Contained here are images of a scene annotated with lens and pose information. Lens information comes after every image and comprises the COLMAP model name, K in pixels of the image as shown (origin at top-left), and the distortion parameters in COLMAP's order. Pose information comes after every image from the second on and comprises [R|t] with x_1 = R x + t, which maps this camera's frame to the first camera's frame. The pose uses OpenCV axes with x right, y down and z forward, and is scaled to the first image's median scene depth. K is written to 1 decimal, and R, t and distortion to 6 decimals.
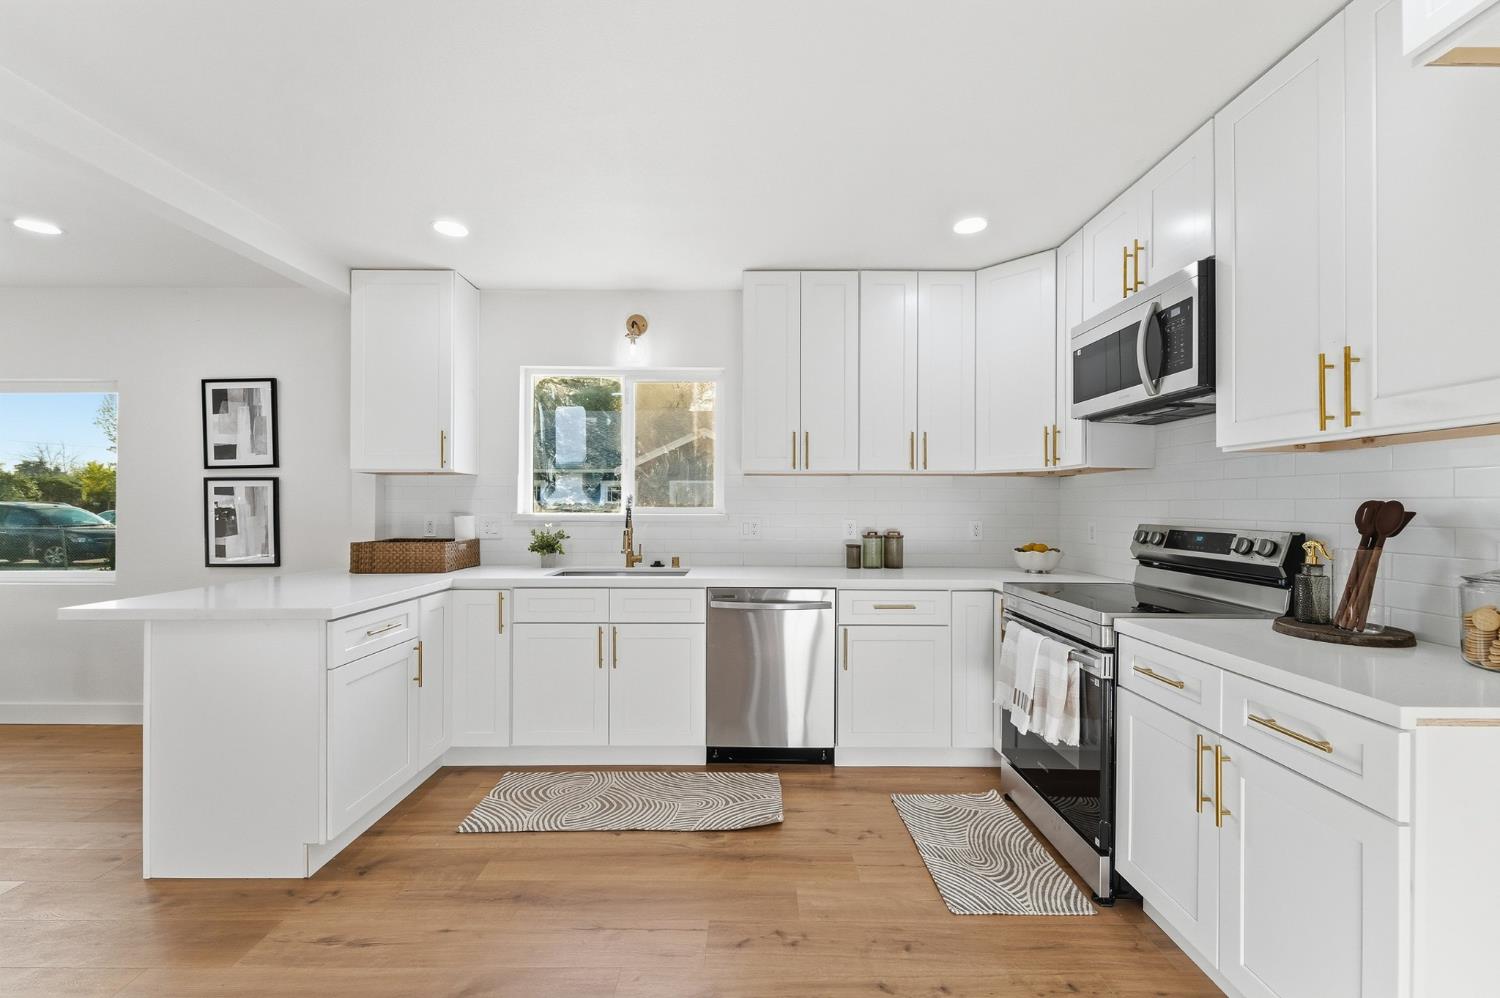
lens RADIAL K [[613.0, 0, 748.8], [0, 613.0, 503.0], [0, 0, 1]] dist [-0.001167, -0.000515]
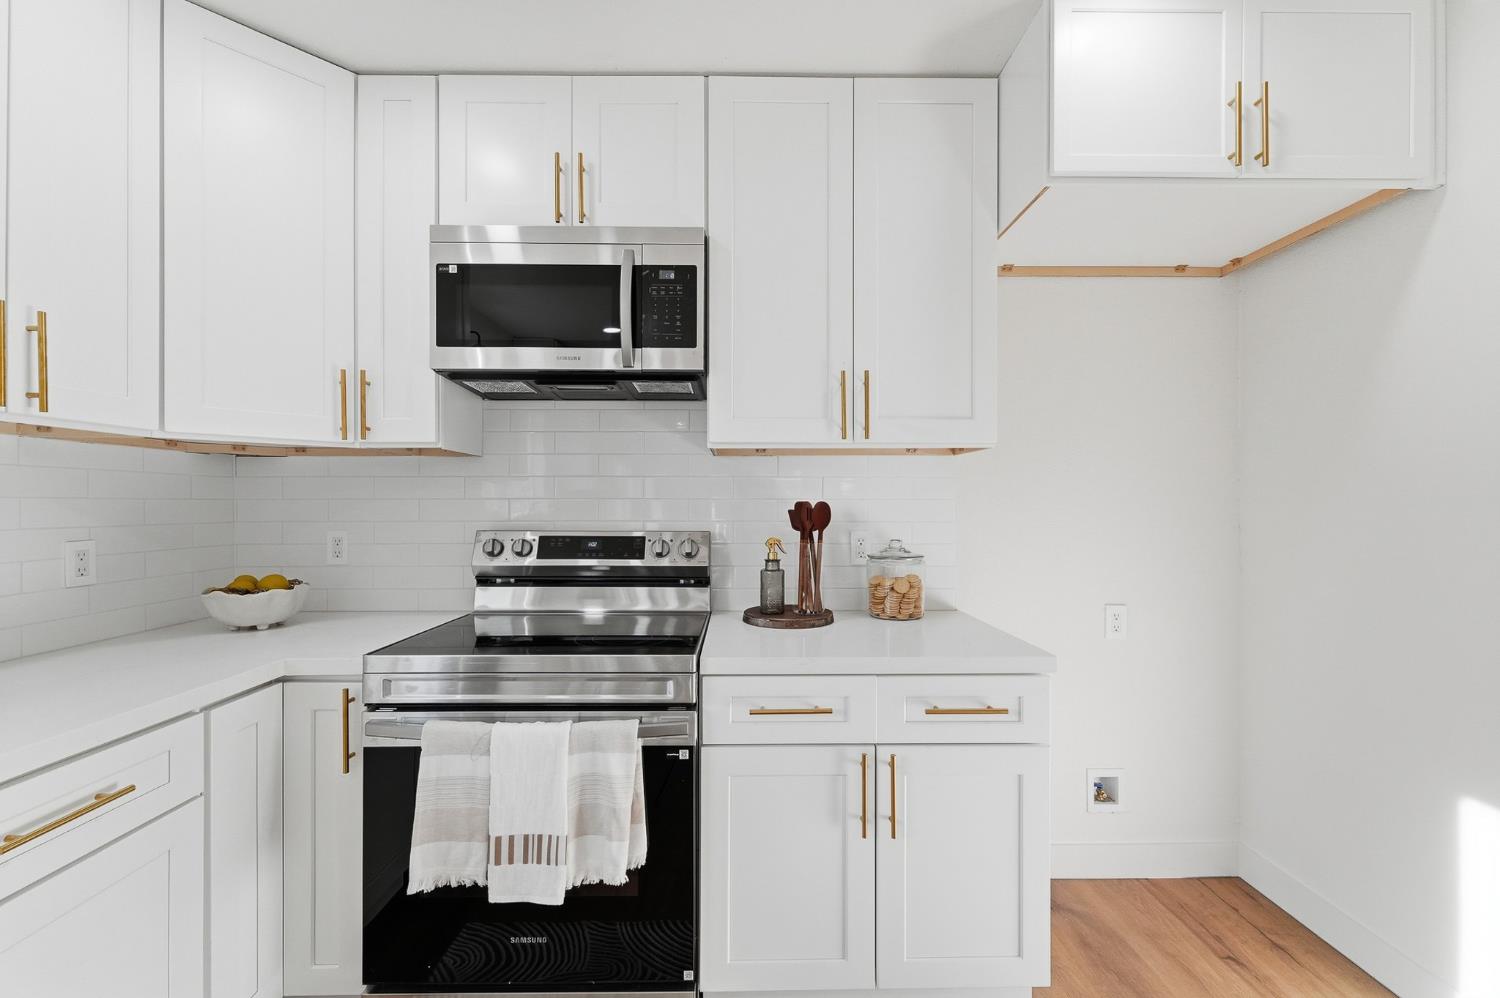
lens RADIAL K [[613.0, 0, 748.8], [0, 613.0, 503.0], [0, 0, 1]] dist [-0.001167, -0.000515]
pose [[-0.010600, -0.001783, 0.999942, -0.126517], [-0.001883, 0.999997, 0.001763, -0.001761], [-0.999942, -0.001864, -0.010603, 0.799958]]
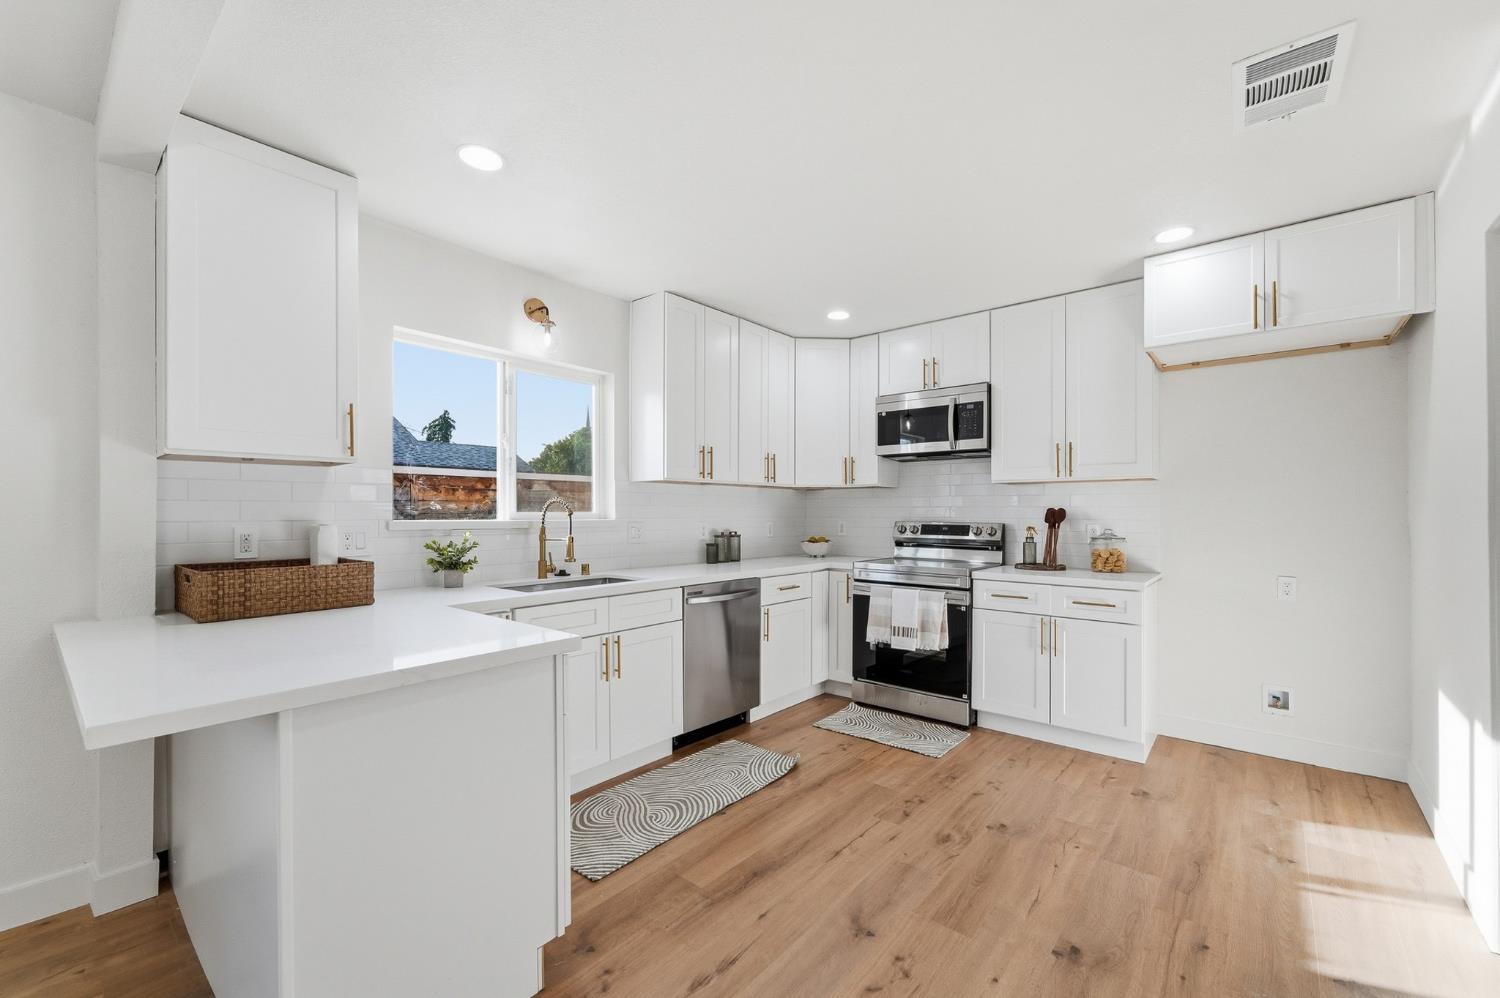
lens RADIAL K [[615.6, 0, 751.2], [0, 615.6, 511.9], [0, 0, 1]] dist [0.000100, -0.000049]
pose [[0.643025, -0.001548, 0.765843, -1.043733], [-0.001604, 0.999993, 0.003368, 0.003456], [-0.765843, -0.003394, 0.643018, 0.270797]]
